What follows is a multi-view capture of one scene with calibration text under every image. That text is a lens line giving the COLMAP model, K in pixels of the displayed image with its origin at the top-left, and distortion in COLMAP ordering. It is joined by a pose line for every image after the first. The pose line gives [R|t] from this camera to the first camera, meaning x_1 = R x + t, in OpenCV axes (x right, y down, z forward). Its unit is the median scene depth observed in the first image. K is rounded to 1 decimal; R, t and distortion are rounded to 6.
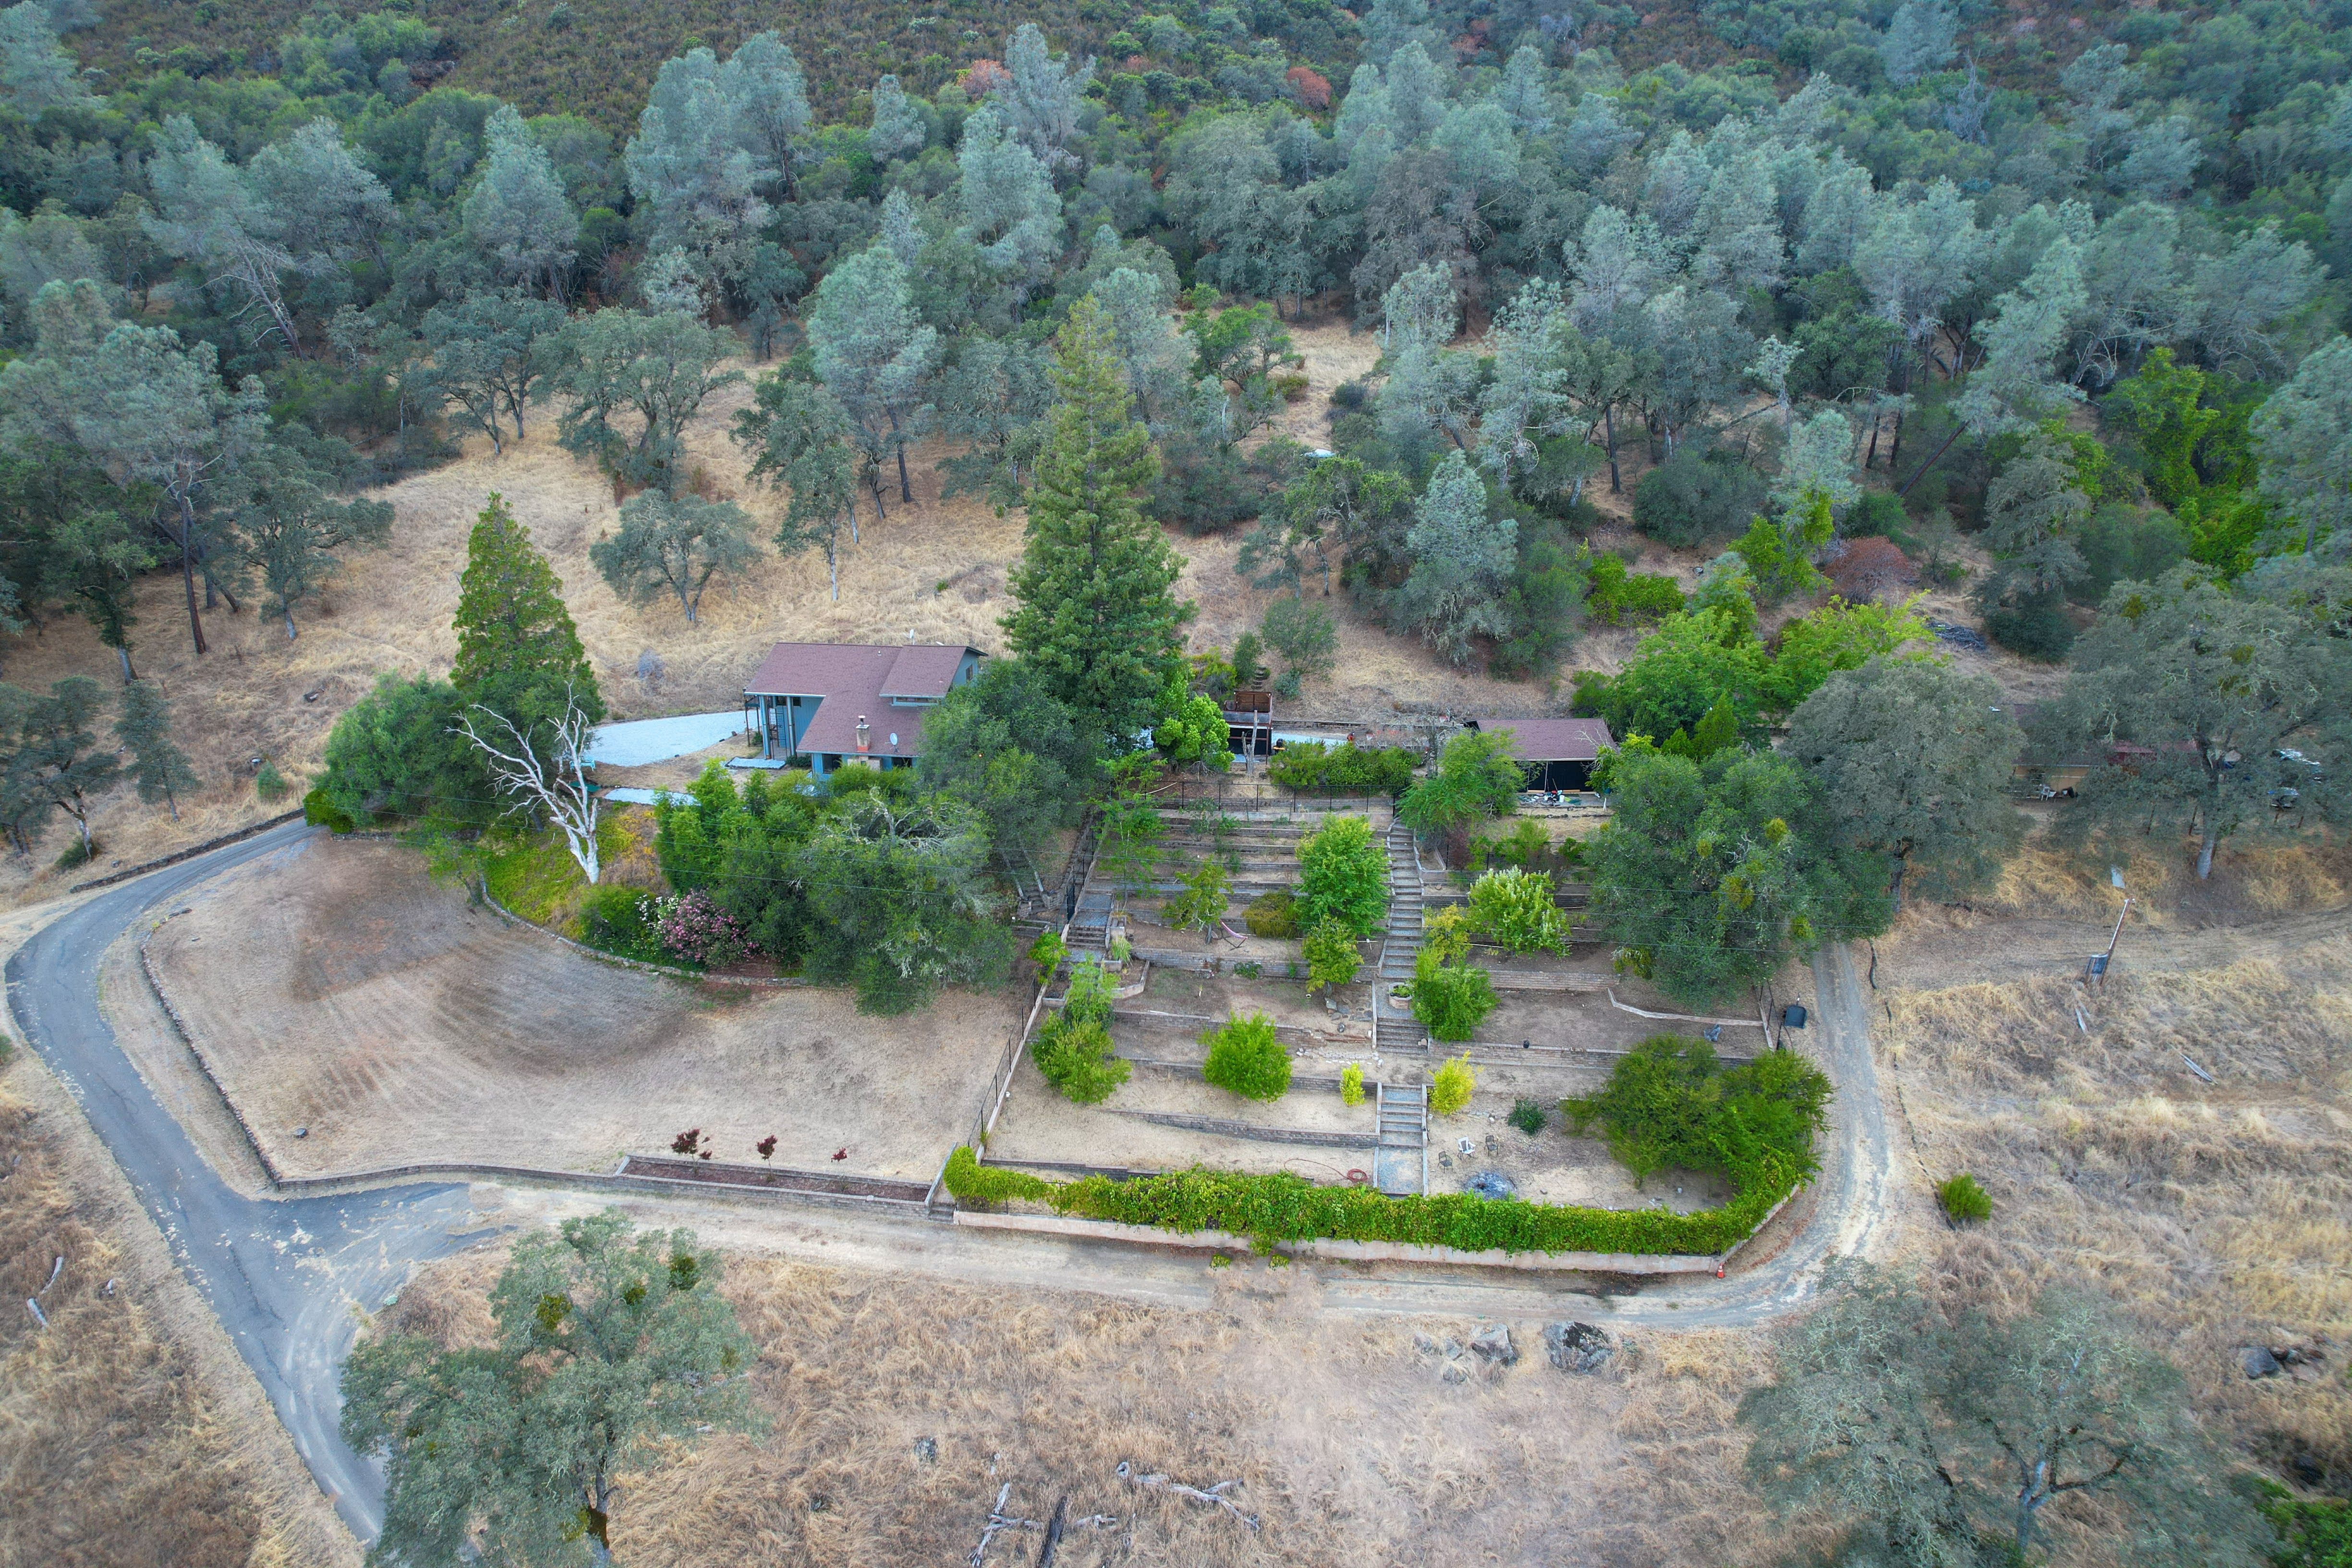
lens RADIAL K [[1498.4, 0, 1170.3], [0, 1498.4, 799.3], [0, 0, 1]] dist [-0.072935, 0.066874]
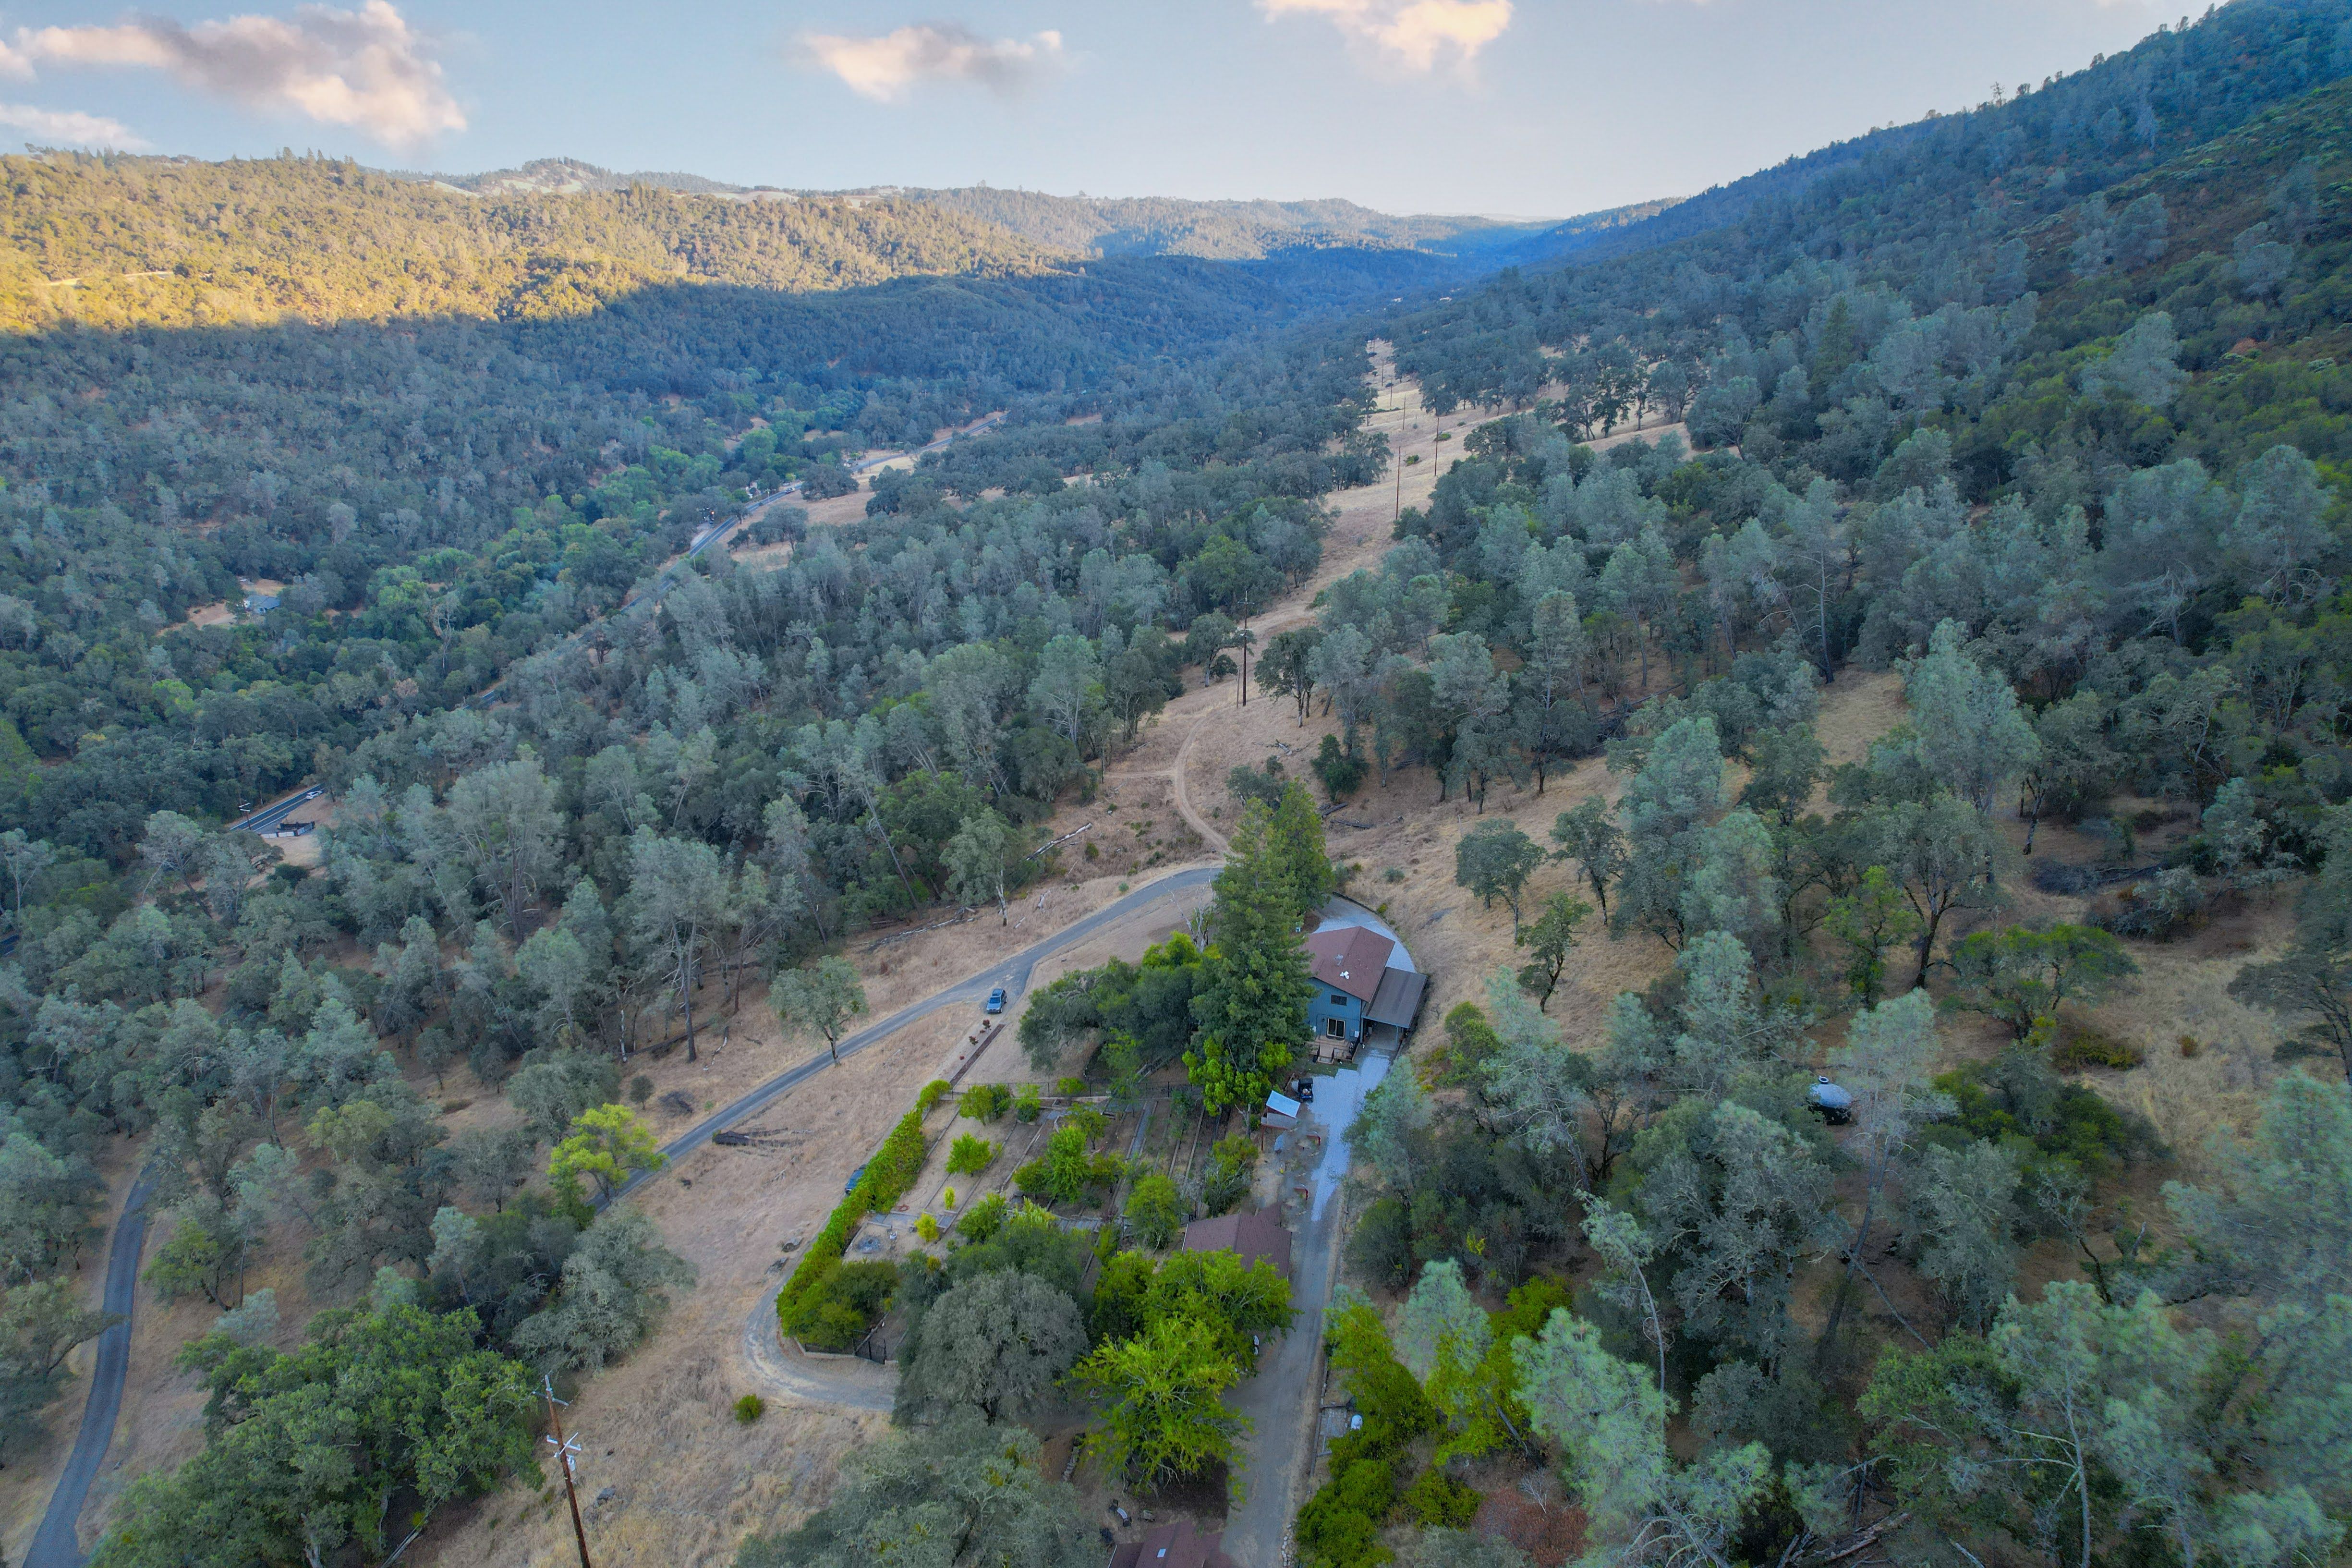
lens RADIAL K [[1498.0, 0, 1169.8], [0, 1498.0, 801.5], [0, 0, 1]] dist [-0.069395, 0.059690]
pose [[-0.189877, 0.360657, -0.913167, 1.567007], [-0.321345, 0.856029, 0.404909, -1.062731], [0.927731, 0.370324, -0.046645, 1.124651]]
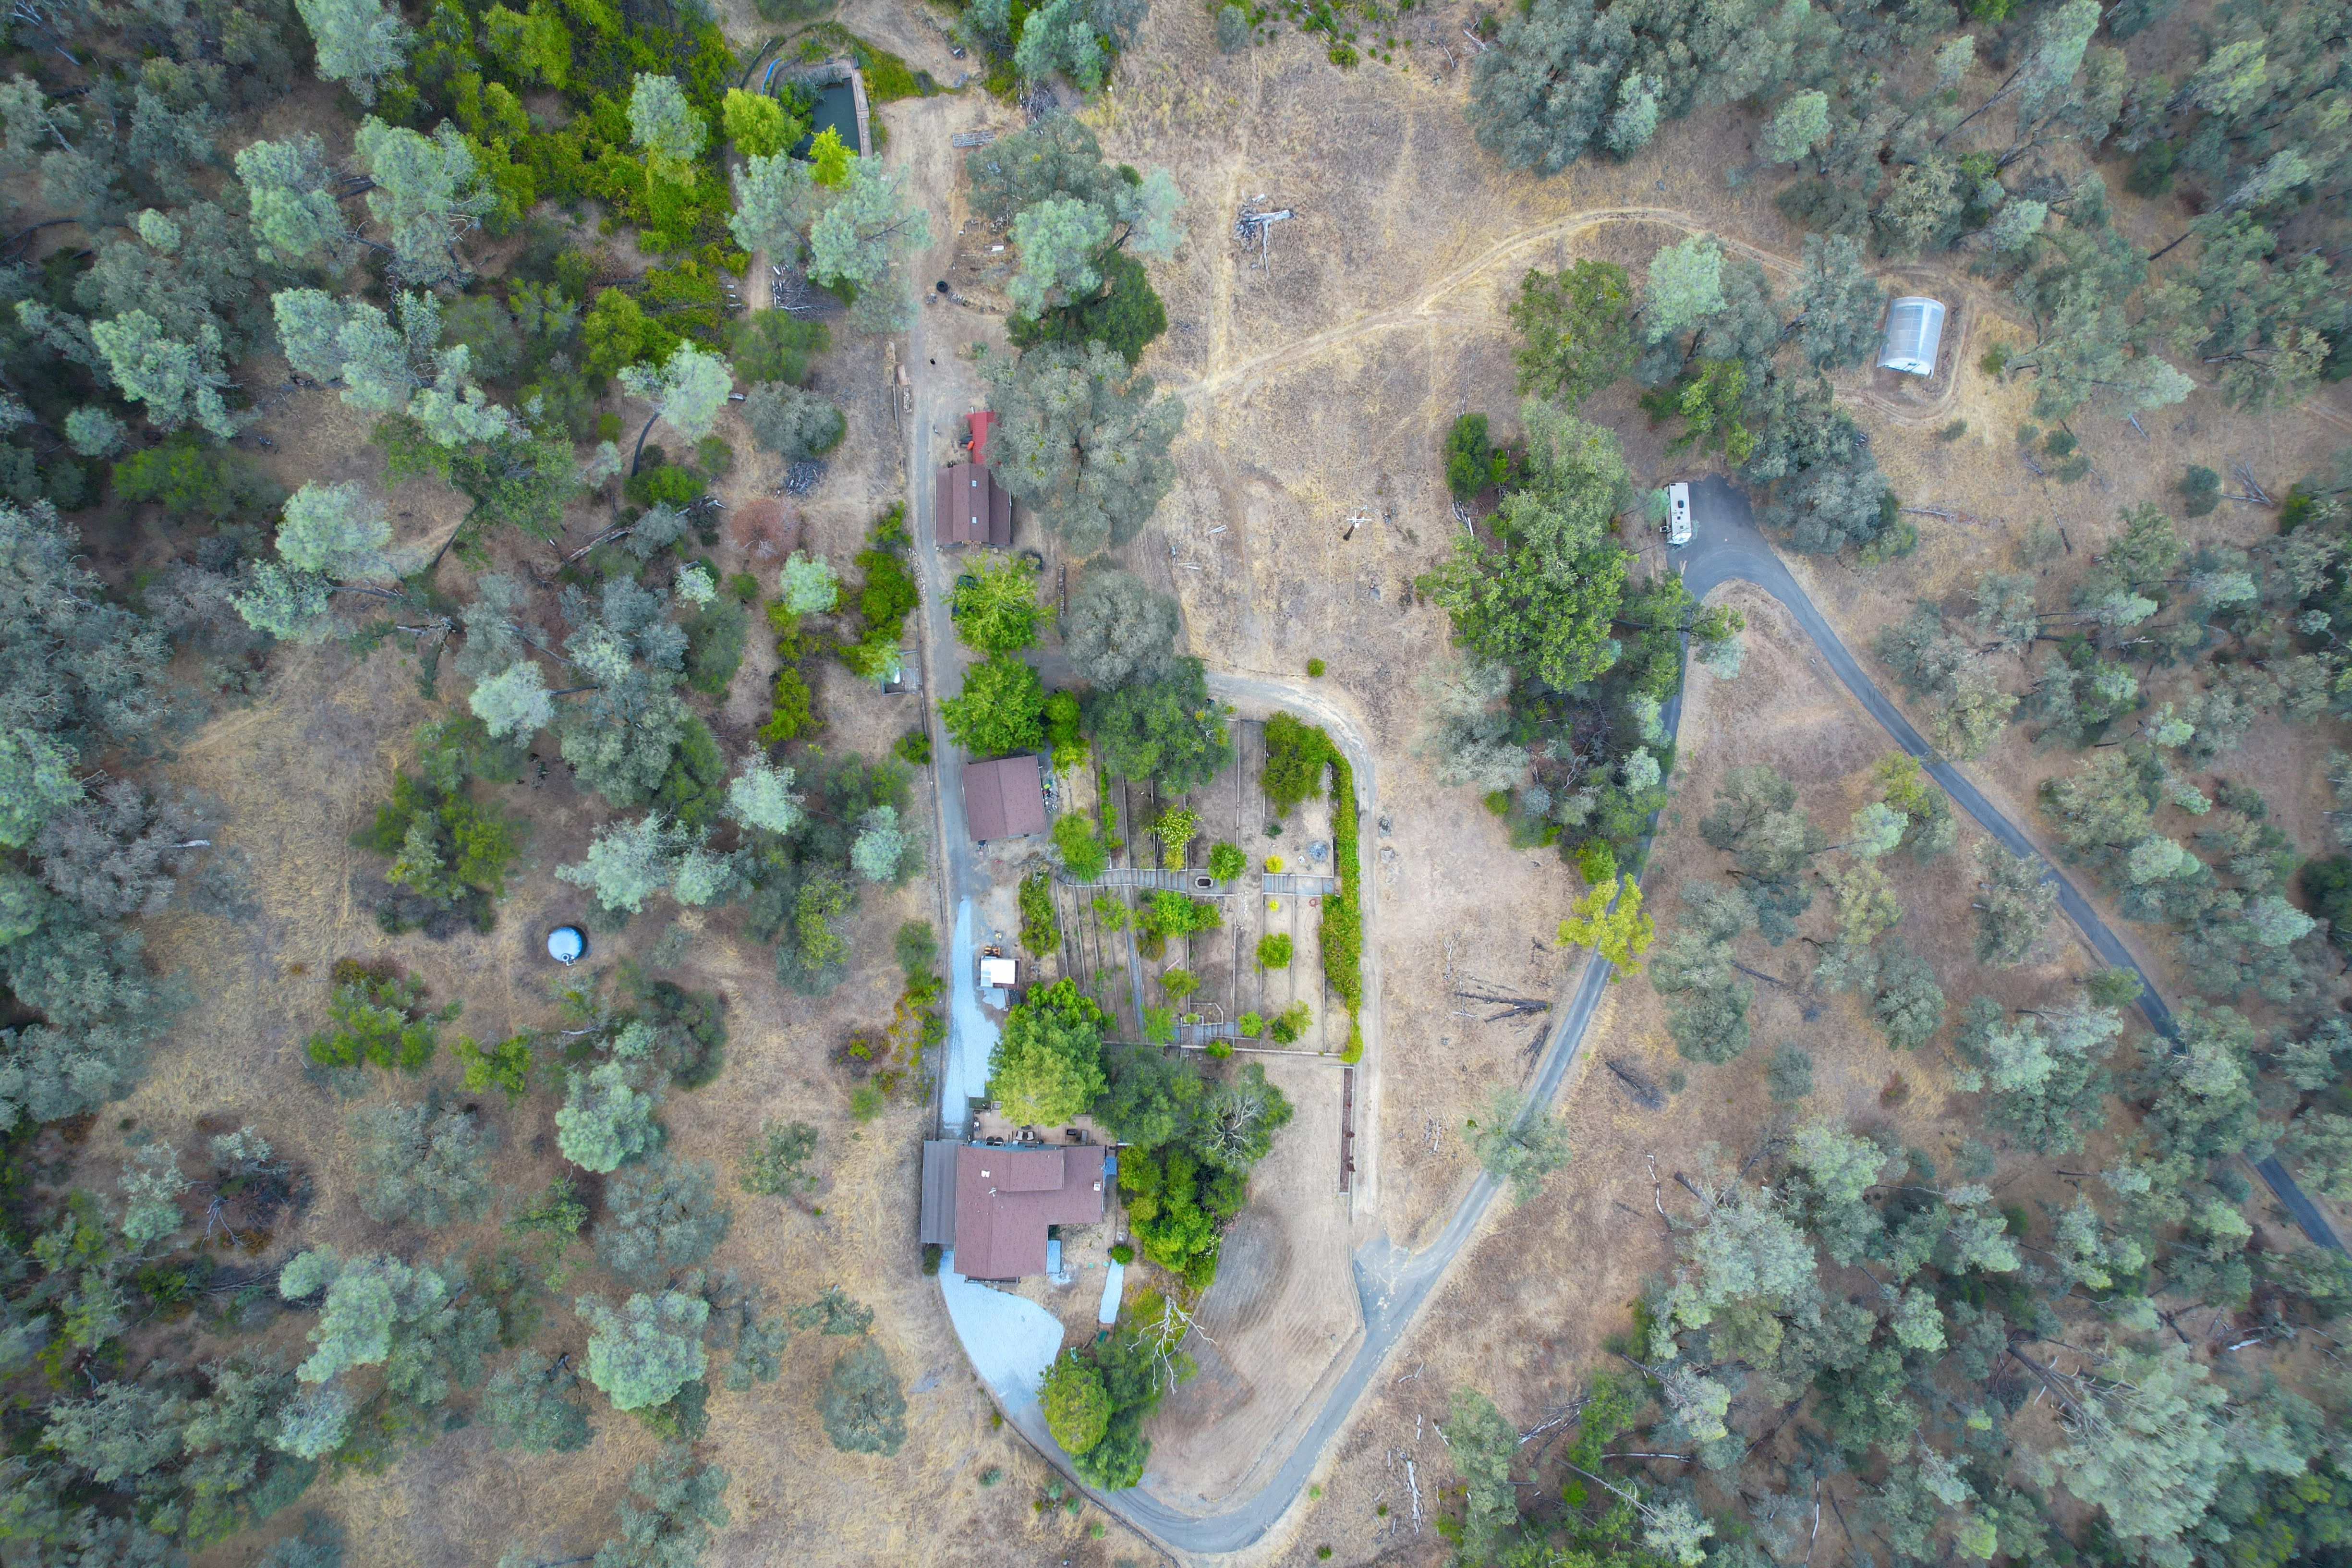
lens RADIAL K [[1498.4, 0, 1170.3], [0, 1498.4, 799.3], [0, 0, 1]] dist [-0.072935, 0.066874]
pose [[-0.091776, -0.995780, 0.000454, 0.293627], [0.326728, -0.029682, 0.944652, -2.017850], [-0.940652, 0.086845, 0.328073, 0.352530]]
